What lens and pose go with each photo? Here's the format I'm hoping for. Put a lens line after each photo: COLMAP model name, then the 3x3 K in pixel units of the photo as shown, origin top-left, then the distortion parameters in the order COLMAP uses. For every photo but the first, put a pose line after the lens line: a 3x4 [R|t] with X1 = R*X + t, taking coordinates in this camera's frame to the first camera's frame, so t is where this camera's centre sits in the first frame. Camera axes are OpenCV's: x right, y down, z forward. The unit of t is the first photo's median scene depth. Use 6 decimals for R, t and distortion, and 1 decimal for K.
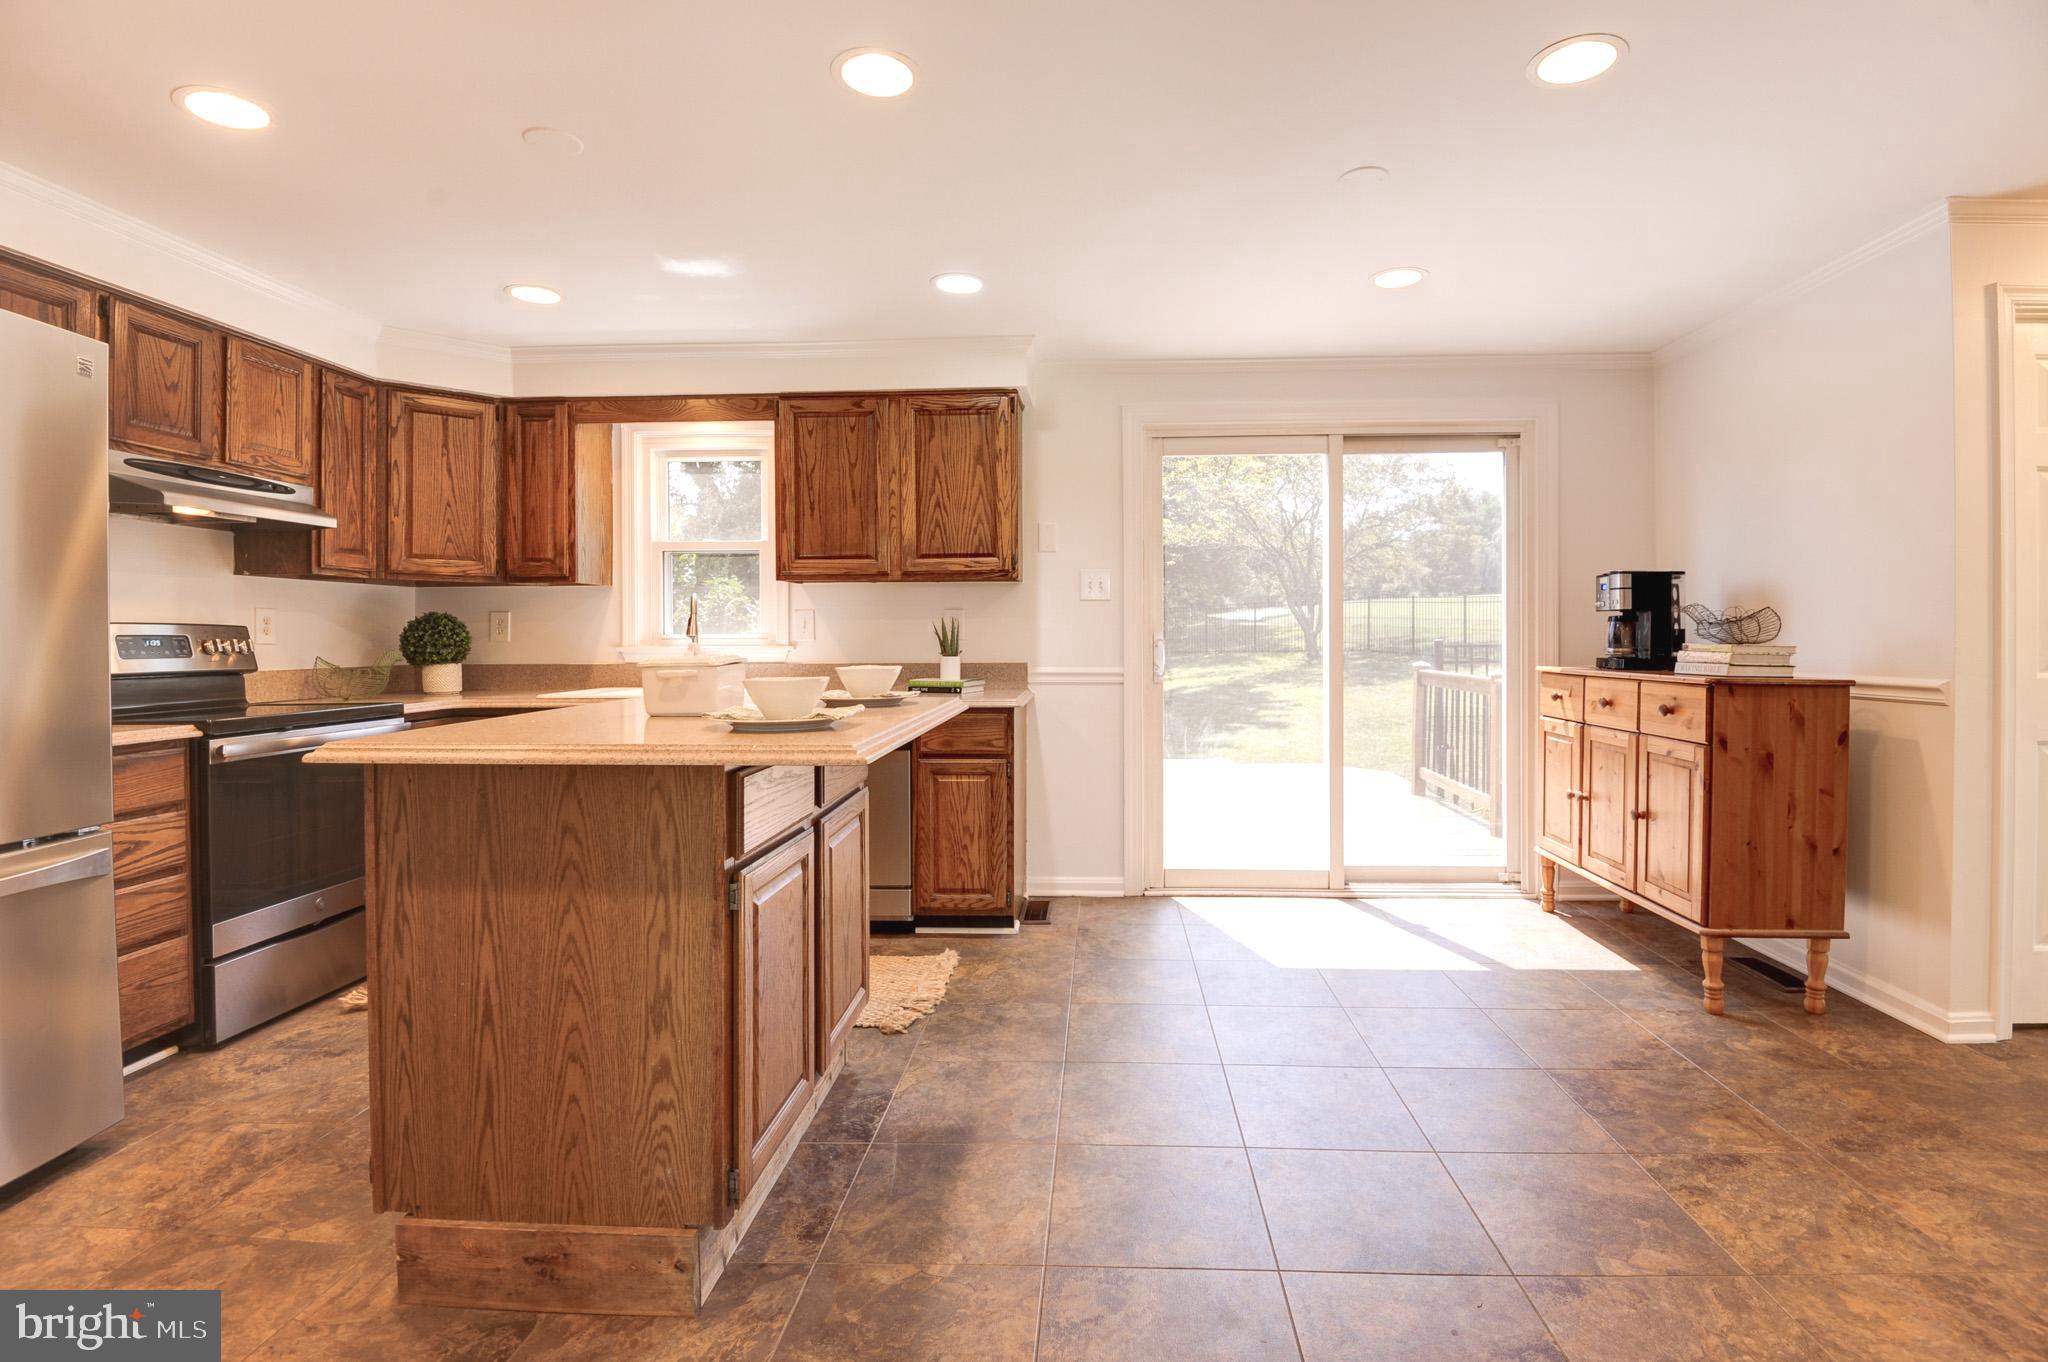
lens RADIAL K [[947.9, 0, 1064.8], [0, 947.9, 638.7], [0, 0, 1]] dist [-0.001039, -0.000574]
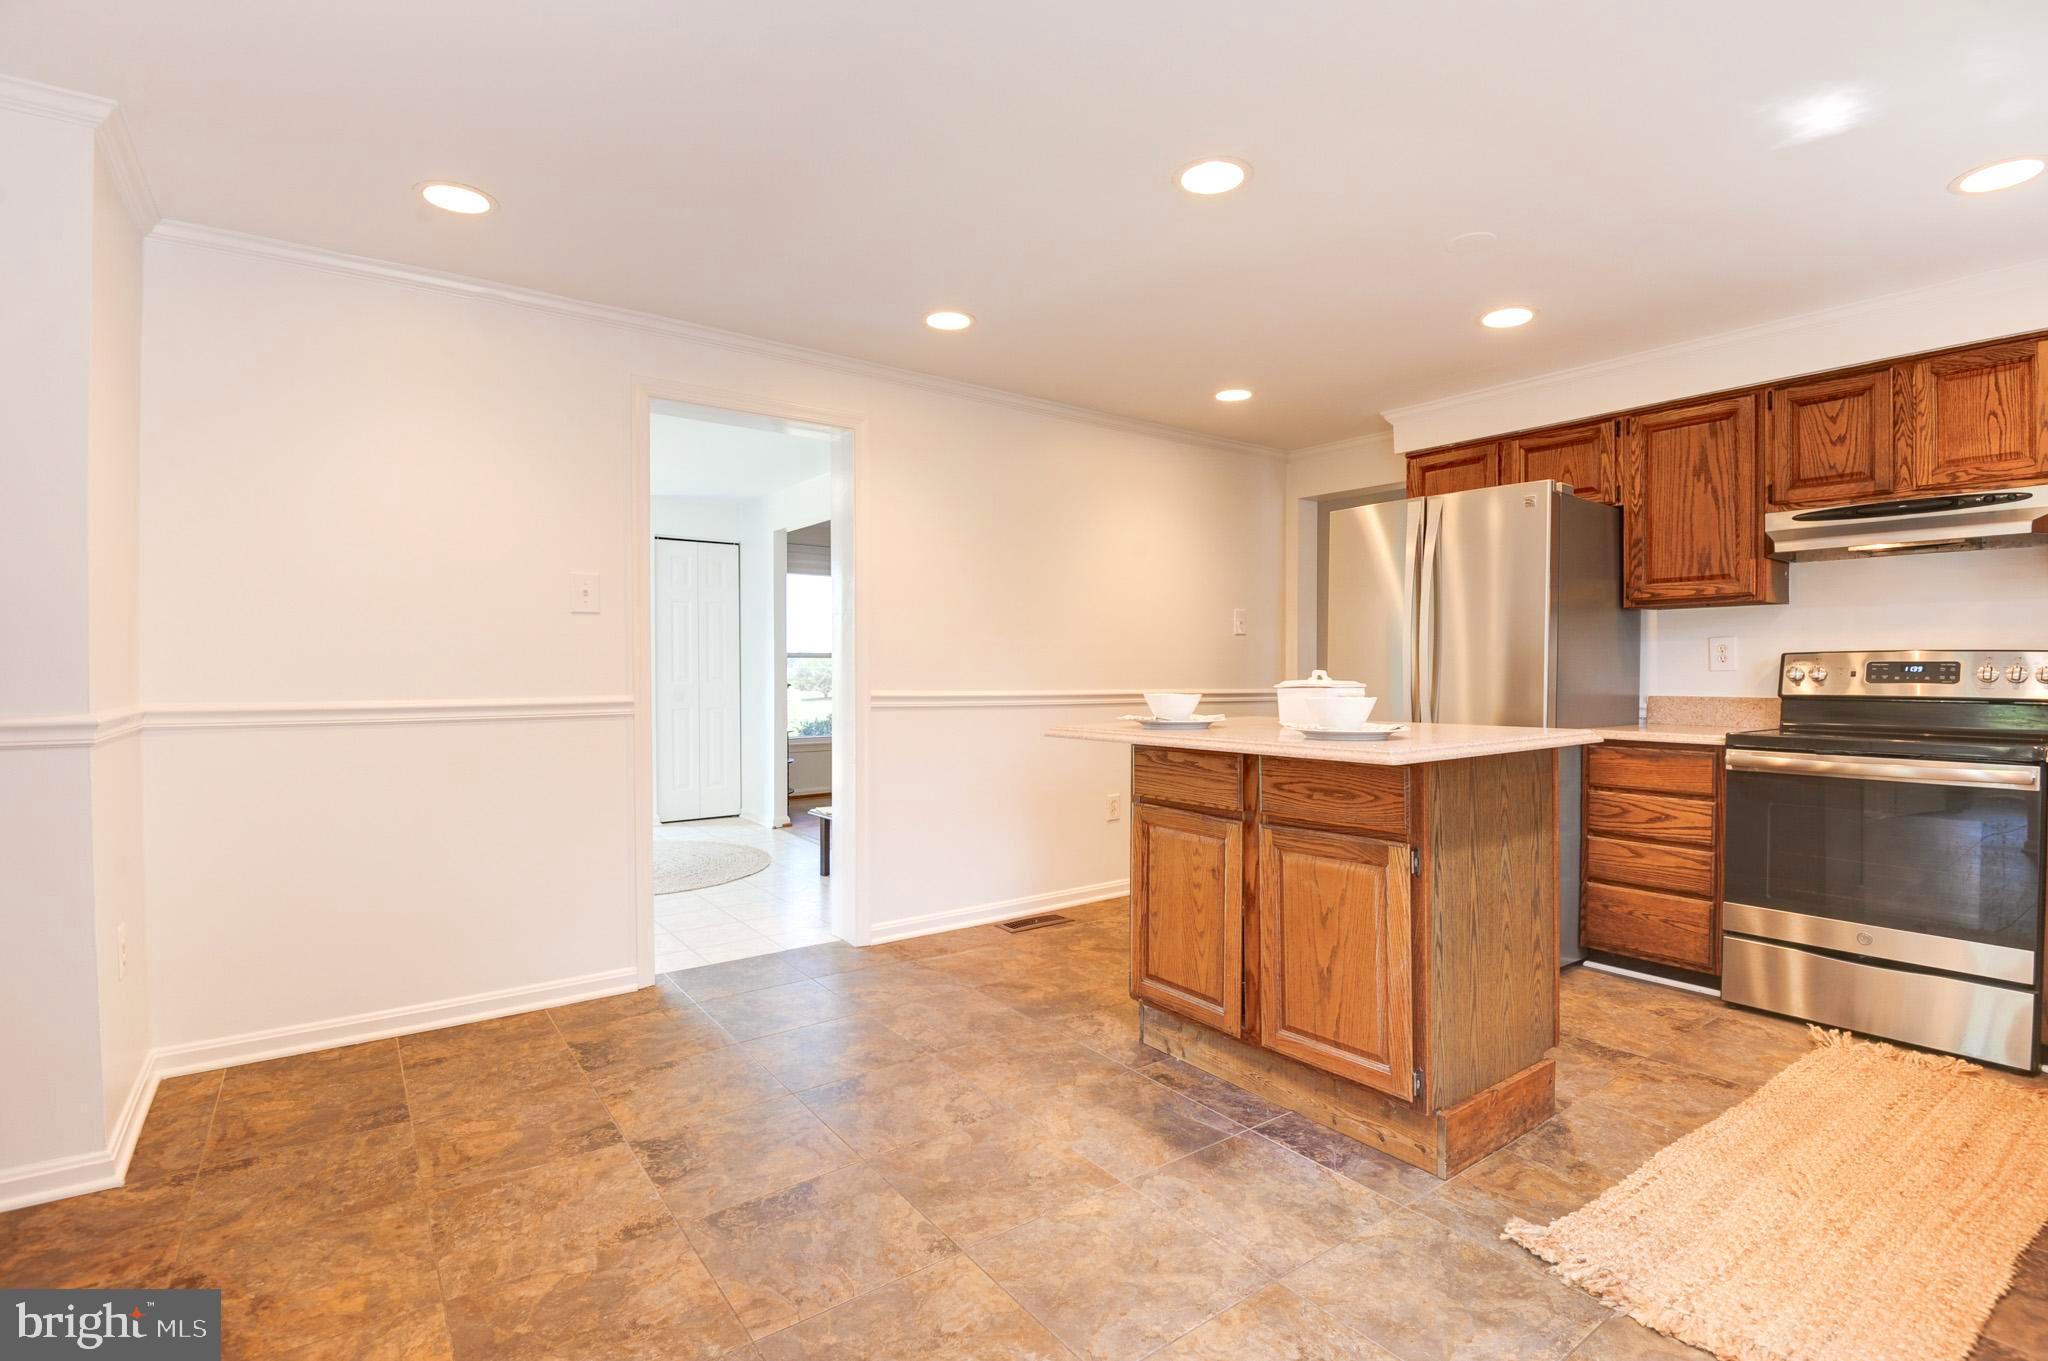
lens RADIAL K [[960.0, 0, 1024.0], [0, 960.0, 680.5], [0, 0, 1]] dist [0.000123, -0.000059]
pose [[-0.776878, 0.009946, -0.629573, 0.601216], [-0.001441, 0.999845, 0.017574, -0.000594], [0.629650, 0.014560, -0.776743, 1.479598]]
